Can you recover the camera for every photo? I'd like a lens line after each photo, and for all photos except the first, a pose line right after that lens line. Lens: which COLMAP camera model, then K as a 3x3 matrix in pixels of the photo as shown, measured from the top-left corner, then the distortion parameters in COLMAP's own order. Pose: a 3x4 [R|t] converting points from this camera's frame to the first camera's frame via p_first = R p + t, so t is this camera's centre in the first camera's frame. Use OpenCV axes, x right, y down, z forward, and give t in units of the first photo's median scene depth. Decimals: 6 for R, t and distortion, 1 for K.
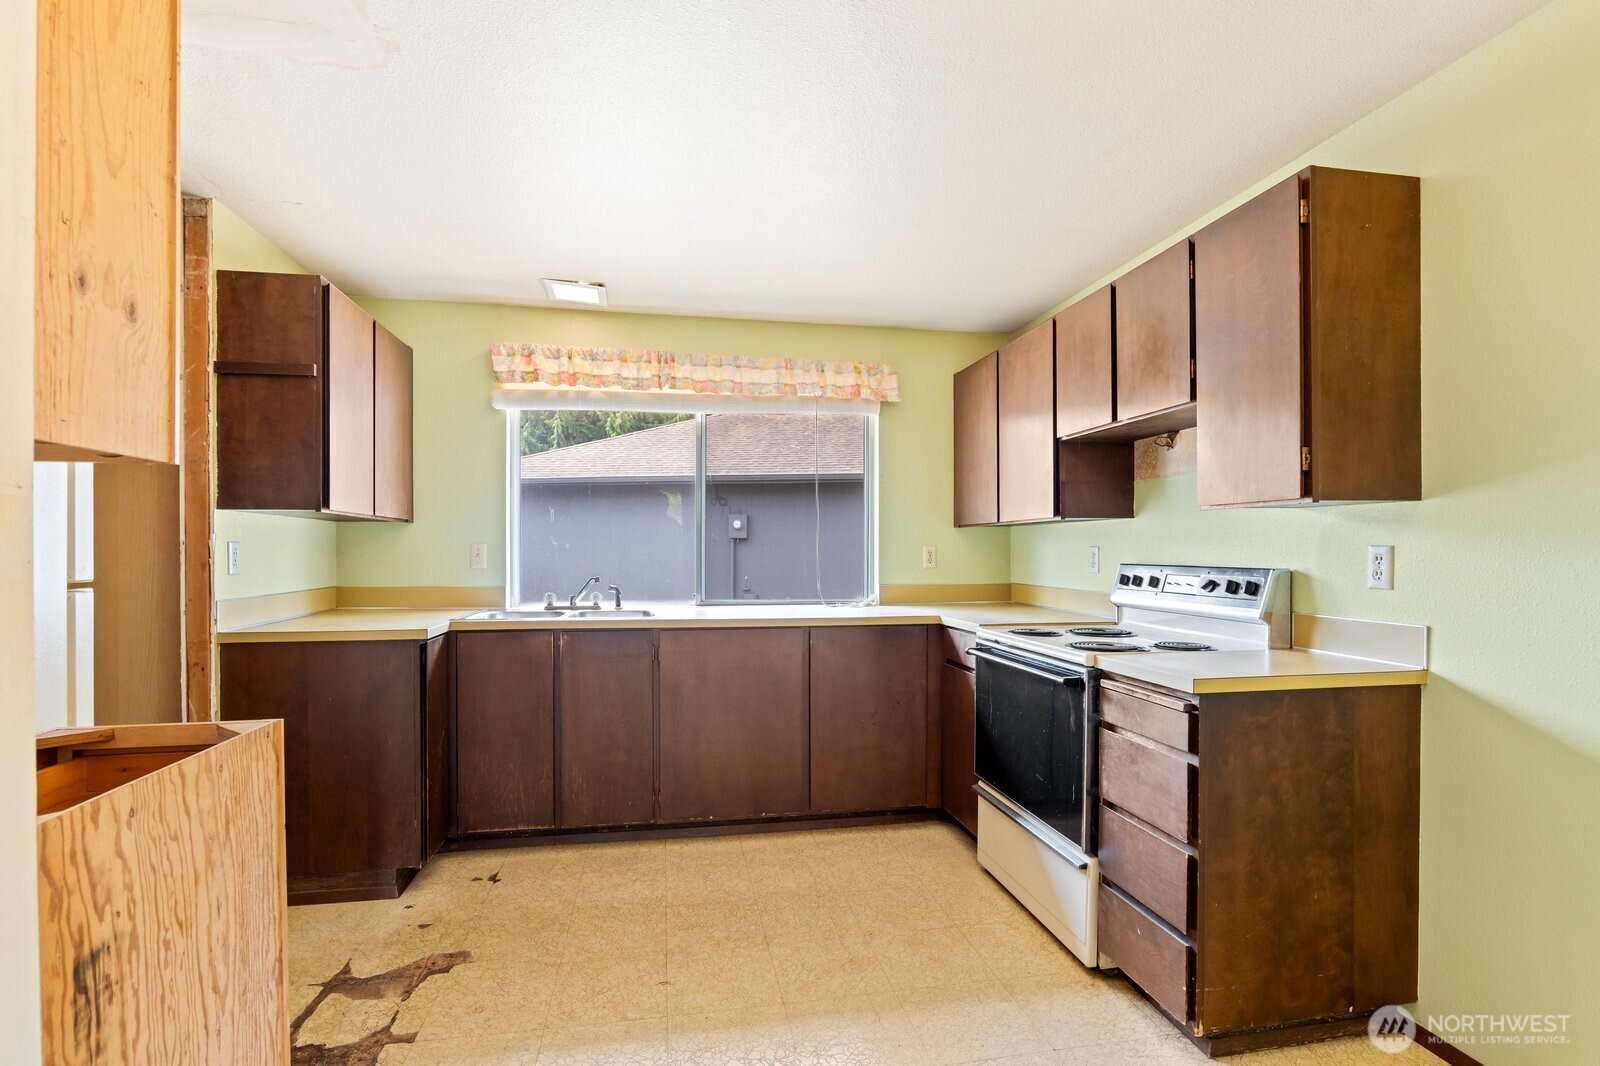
lens RADIAL K [[752.9, 0, 754.5], [0, 752.9, 555.8], [0, 0, 1]] dist [-0.022476, 0.000616]
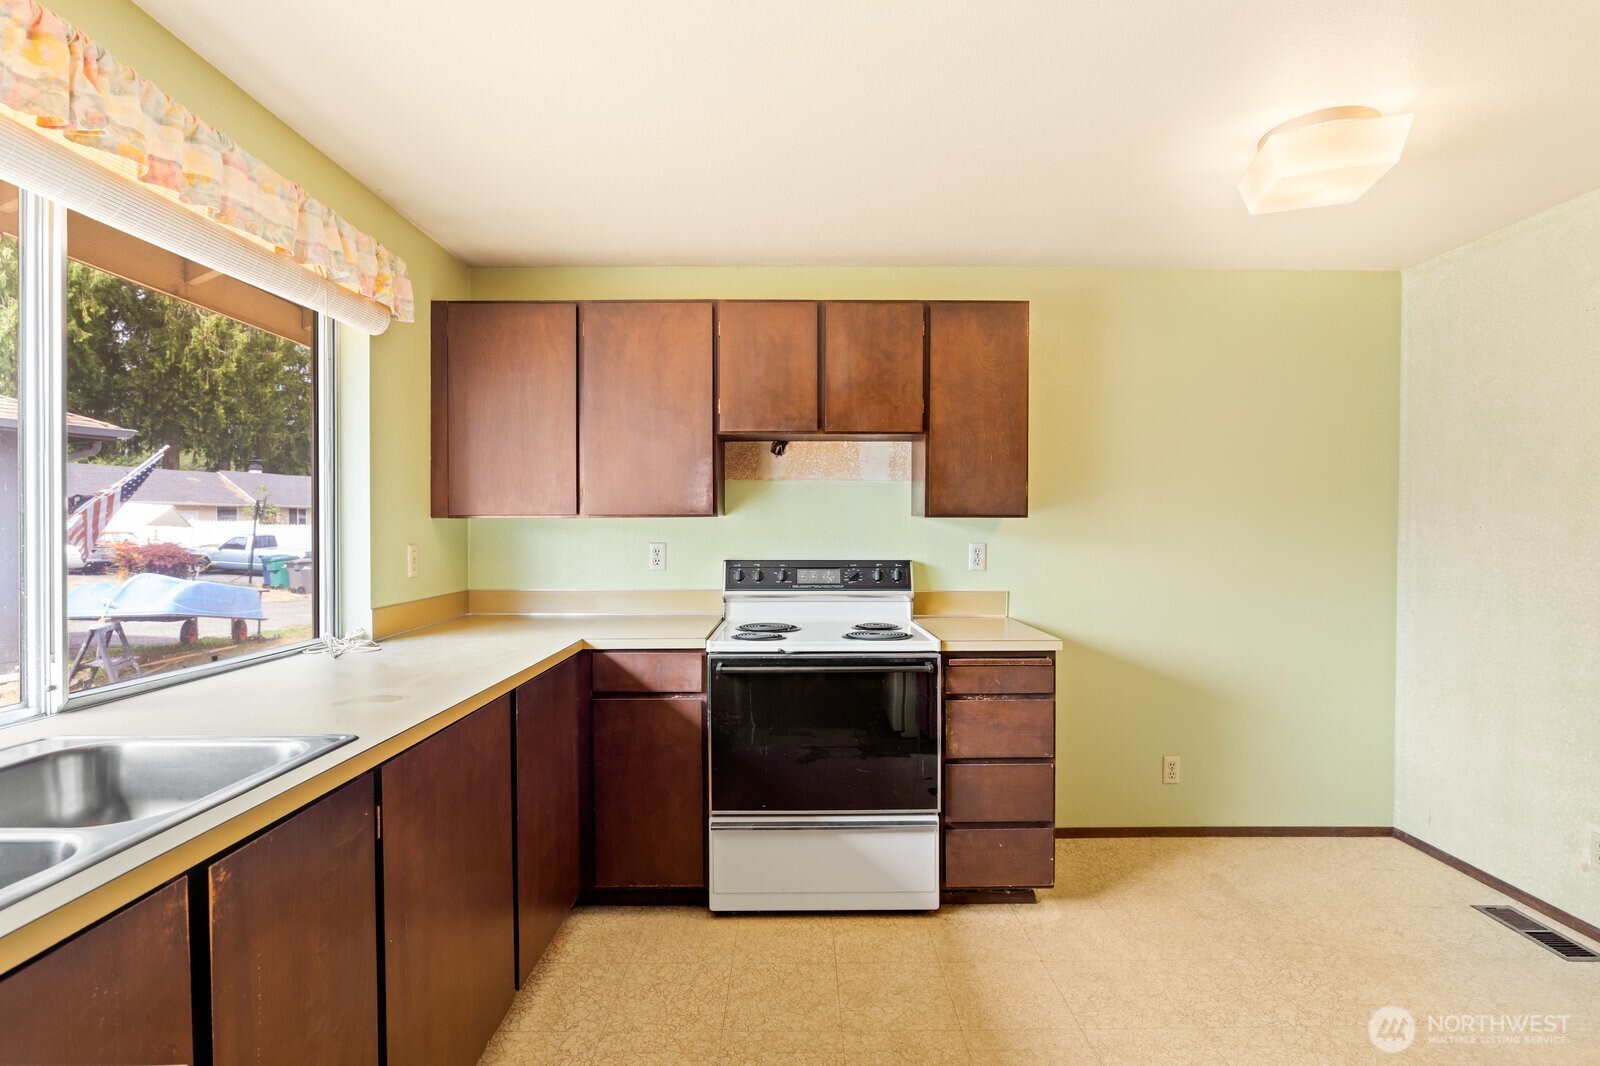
lens RADIAL K [[800.9, 0, 812.6], [0, 800.9, 533.7], [0, 0, 1]] dist [-0.005526, 0.001049]
pose [[0.123425, -0.008902, 0.992314, -0.781666], [0.010833, 0.999912, 0.007622, -0.044305], [-0.992295, 0.009809, 0.123510, 1.000057]]
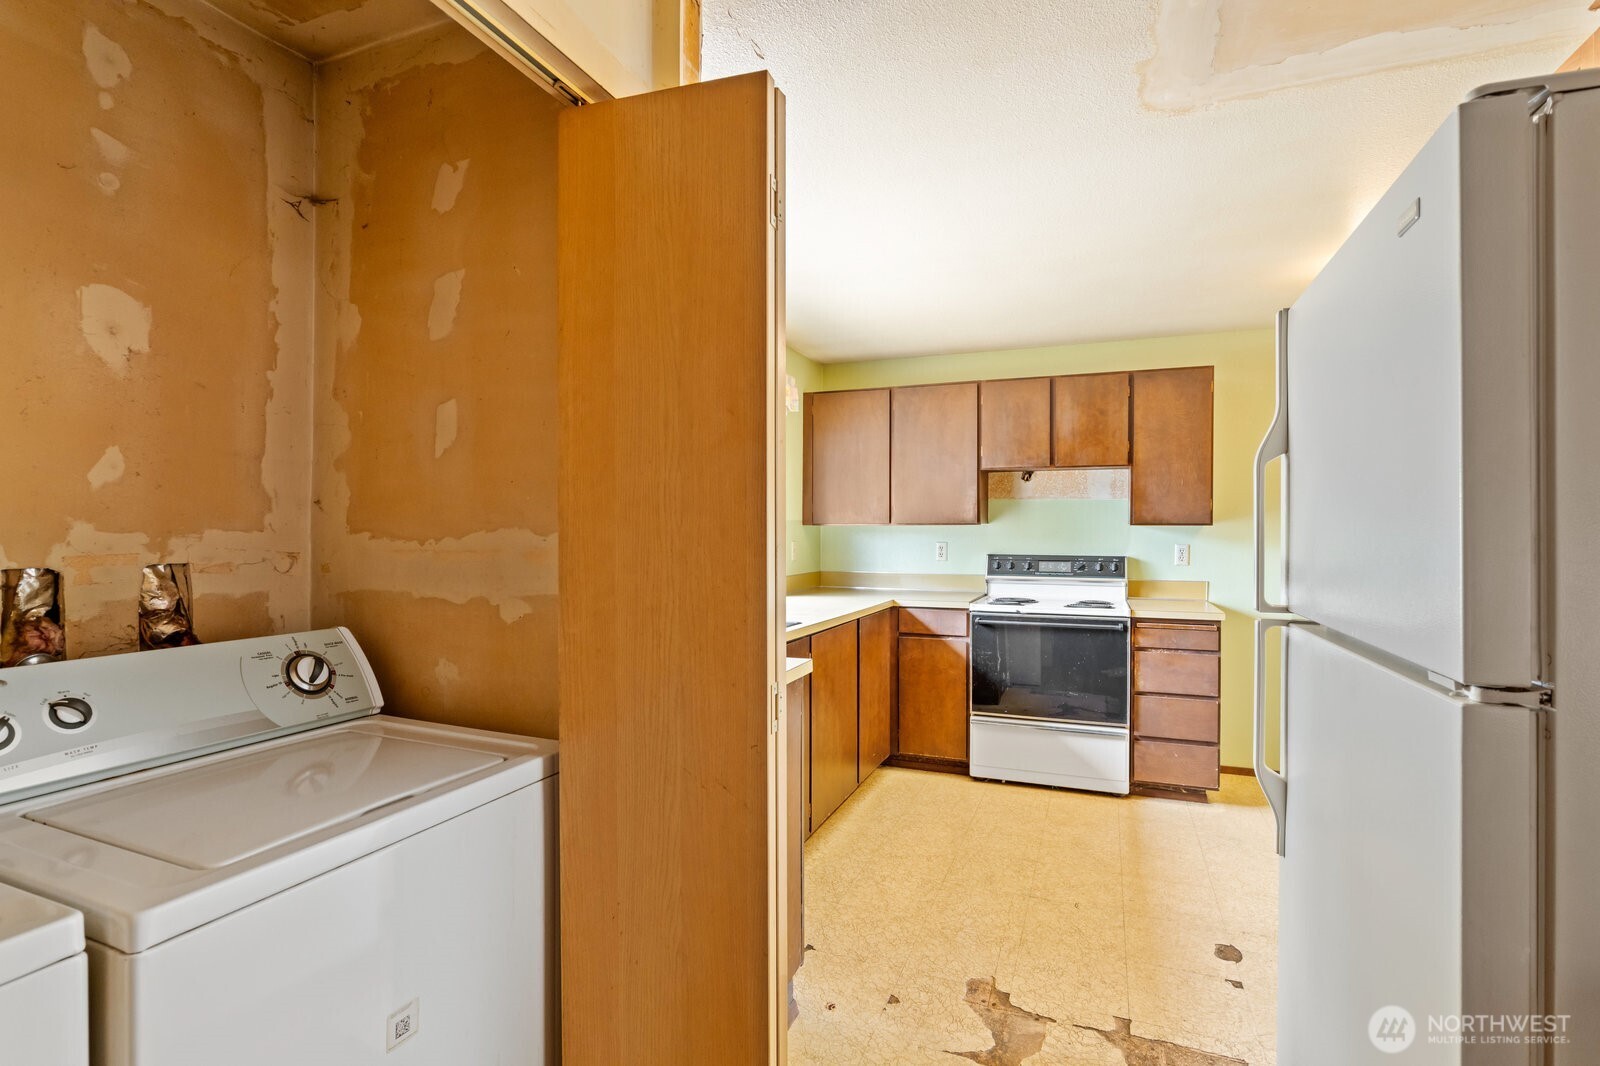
lens RADIAL K [[800.9, 0, 785.1], [0, 800.9, 535.5], [0, 0, 1]] dist [-0.005526, 0.001049]
pose [[0.506583, -0.005132, 0.862176, -1.464736], [0.006955, 0.999974, 0.001866, -0.044284], [-0.862163, 0.005051, 0.506606, 0.722804]]
